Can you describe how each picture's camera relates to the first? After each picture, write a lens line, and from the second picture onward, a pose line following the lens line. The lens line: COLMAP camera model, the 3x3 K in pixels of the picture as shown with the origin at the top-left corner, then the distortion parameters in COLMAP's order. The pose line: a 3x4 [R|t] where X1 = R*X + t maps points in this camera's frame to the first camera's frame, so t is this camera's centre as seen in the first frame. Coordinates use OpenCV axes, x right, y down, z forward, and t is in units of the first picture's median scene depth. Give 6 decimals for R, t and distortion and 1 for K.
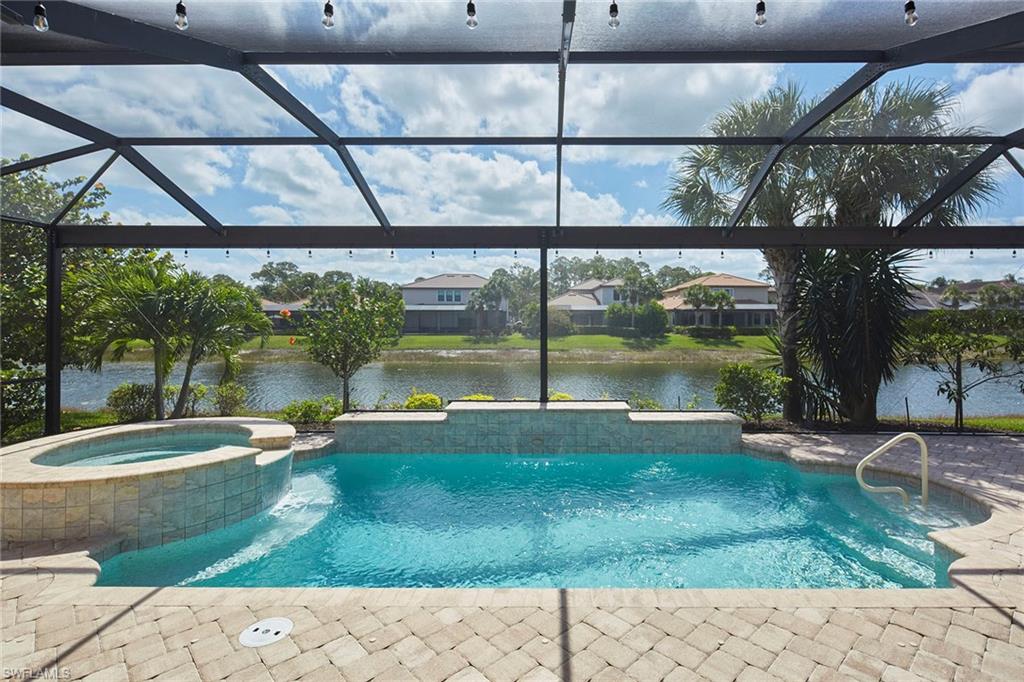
lens RADIAL K [[539.4, 0, 539.5], [0, 539.4, 313.3], [0, 0, 1]] dist [-0.000862, -0.000219]
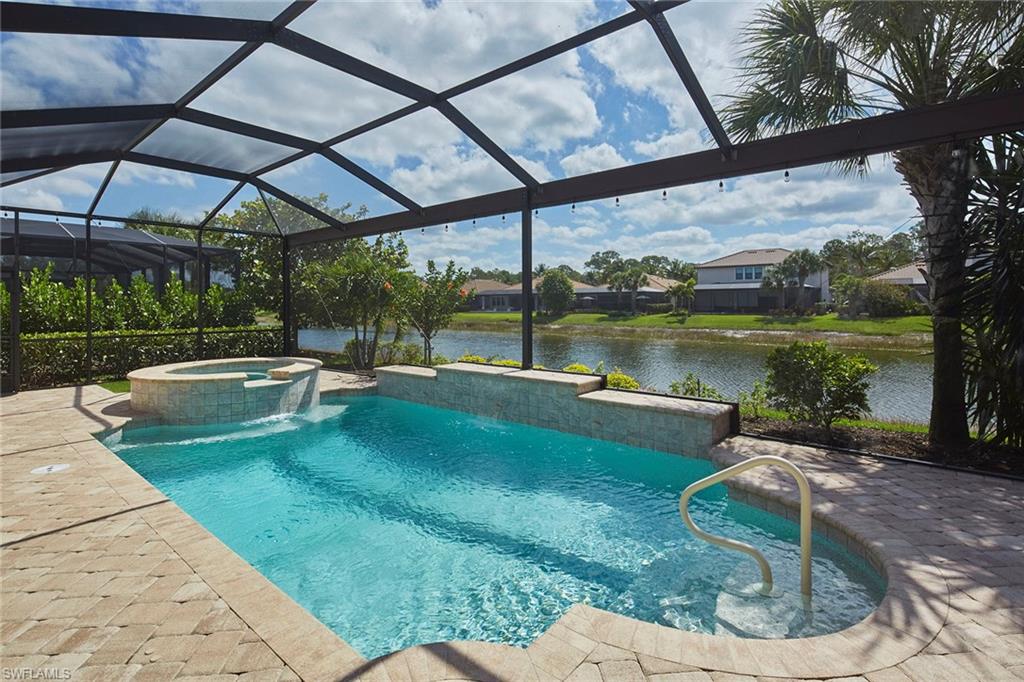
lens RADIAL K [[499.5, 0, 480.6], [0, 499.5, 302.0], [0, 0, 1]] dist [-0.001719, -0.000599]
pose [[0.743219, -0.007854, -0.669002, 0.093829], [0.016274, 0.999847, 0.006342, 0.006268], [0.668850, -0.015601, 0.743234, 0.048320]]
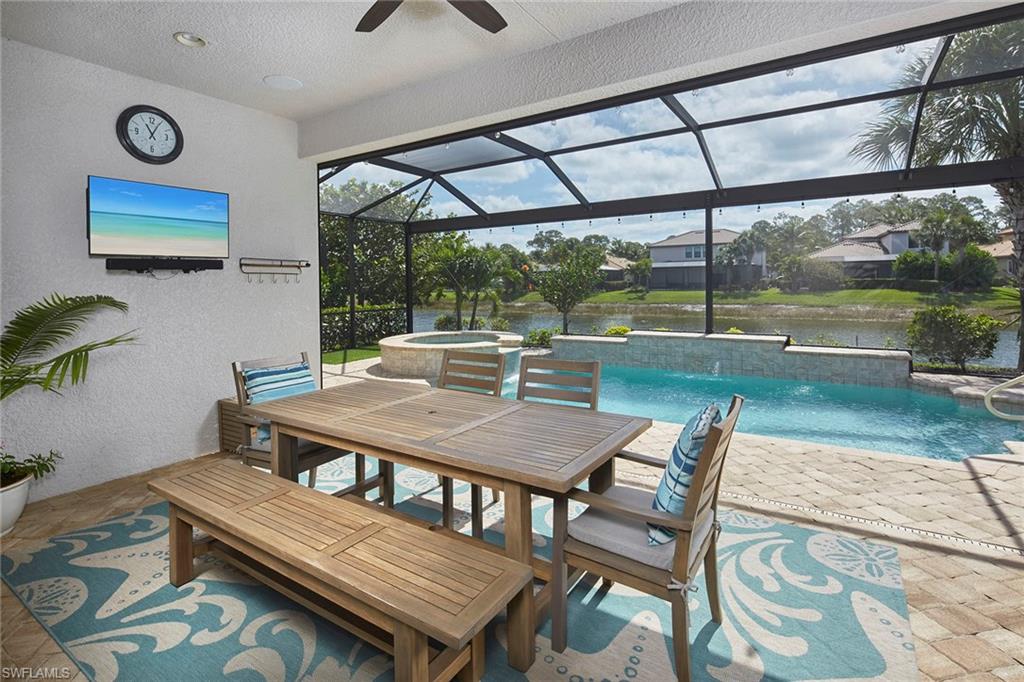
lens RADIAL K [[506.9, 0, 469.0], [0, 506.9, 286.7], [0, 0, 1]] dist [-0.000457, -0.000576]
pose [[0.819114, -0.009080, -0.573559, 0.038429], [0.025325, 0.999472, 0.020344, 0.003463], [0.573071, -0.031189, 0.818912, -0.044812]]
